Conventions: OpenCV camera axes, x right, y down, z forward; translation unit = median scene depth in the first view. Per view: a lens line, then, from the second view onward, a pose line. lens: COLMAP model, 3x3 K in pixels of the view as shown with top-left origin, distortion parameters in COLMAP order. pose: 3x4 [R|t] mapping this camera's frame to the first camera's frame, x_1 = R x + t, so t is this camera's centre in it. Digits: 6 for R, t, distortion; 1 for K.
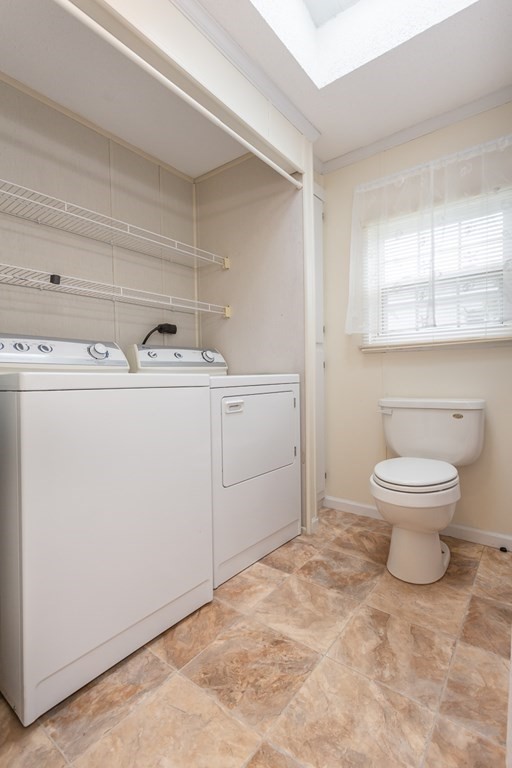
lens RADIAL K [[360.9, 0, 254.0], [0, 360.9, 381.6], [0, 0, 1]] dist [0.000255, 0.000784]
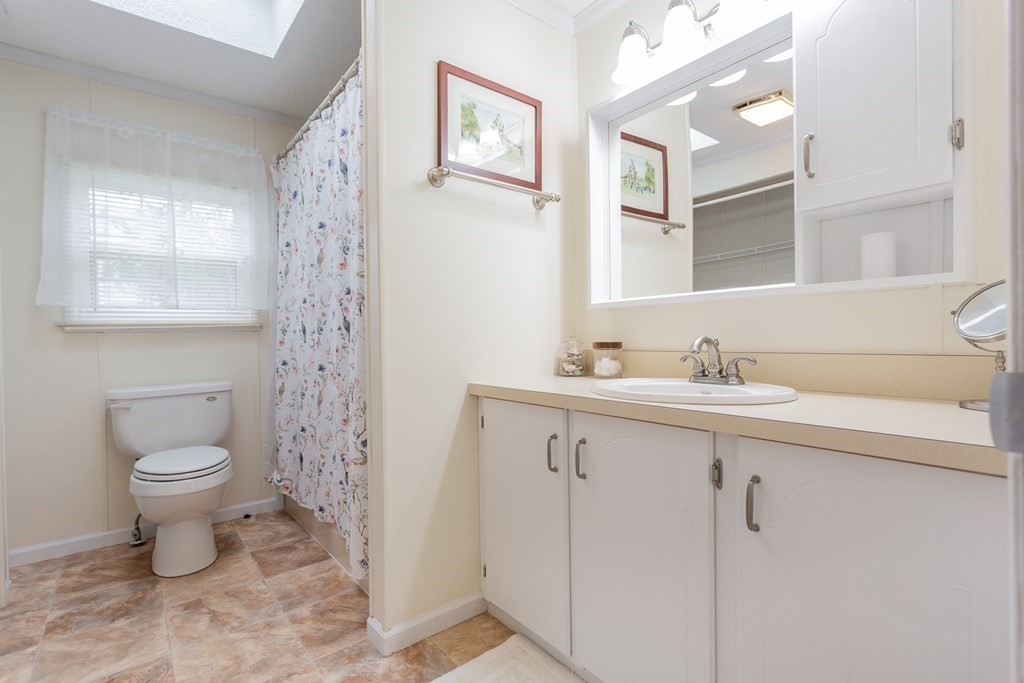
lens RADIAL K [[481.2, 0, 512.0], [0, 481.2, 341.5], [0, 0, 1]] dist [0.000255, 0.000784]
pose [[0.232953, 0.001785, 0.972486, -0.650727], [0.035975, 0.999298, -0.010452, -0.025034], [-0.971822, 0.037420, 0.232725, -0.170089]]
